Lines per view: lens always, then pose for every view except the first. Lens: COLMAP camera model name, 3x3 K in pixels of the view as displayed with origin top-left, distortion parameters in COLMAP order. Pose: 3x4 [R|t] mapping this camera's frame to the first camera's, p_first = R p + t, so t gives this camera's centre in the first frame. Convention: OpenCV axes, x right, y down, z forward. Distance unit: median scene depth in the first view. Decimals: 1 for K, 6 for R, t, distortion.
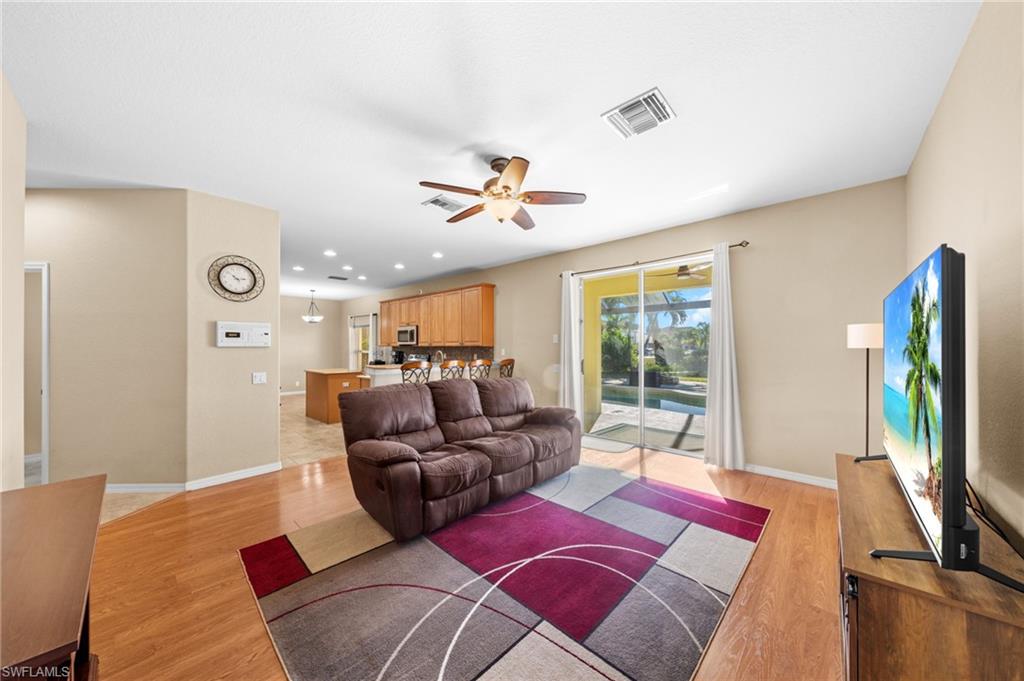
lens RADIAL K [[352.0, 0, 506.6], [0, 352.0, 345.1], [0, 0, 1]] dist [0.000046, 0.000001]
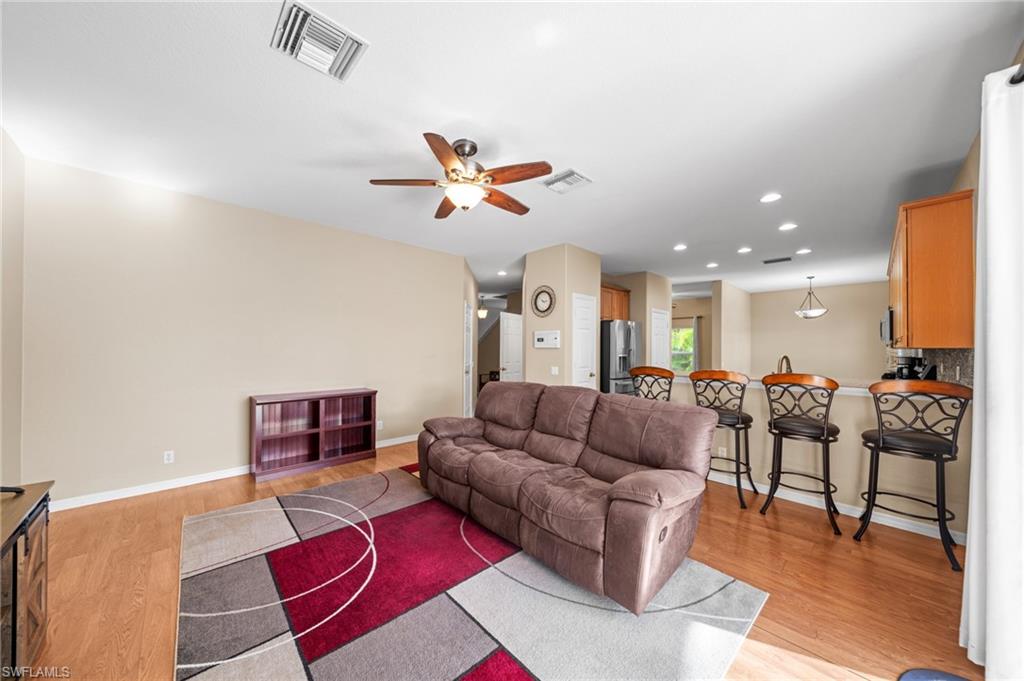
lens RADIAL K [[345.1, 0, 490.9], [0, 345.1, 343.5], [0, 0, 1]] dist [0.000368, 0.000014]
pose [[-0.081673, -0.005886, -0.996642, 0.691758], [-0.001605, 0.999982, -0.005774, -0.004916], [0.996658, 0.001128, -0.081681, 0.902815]]
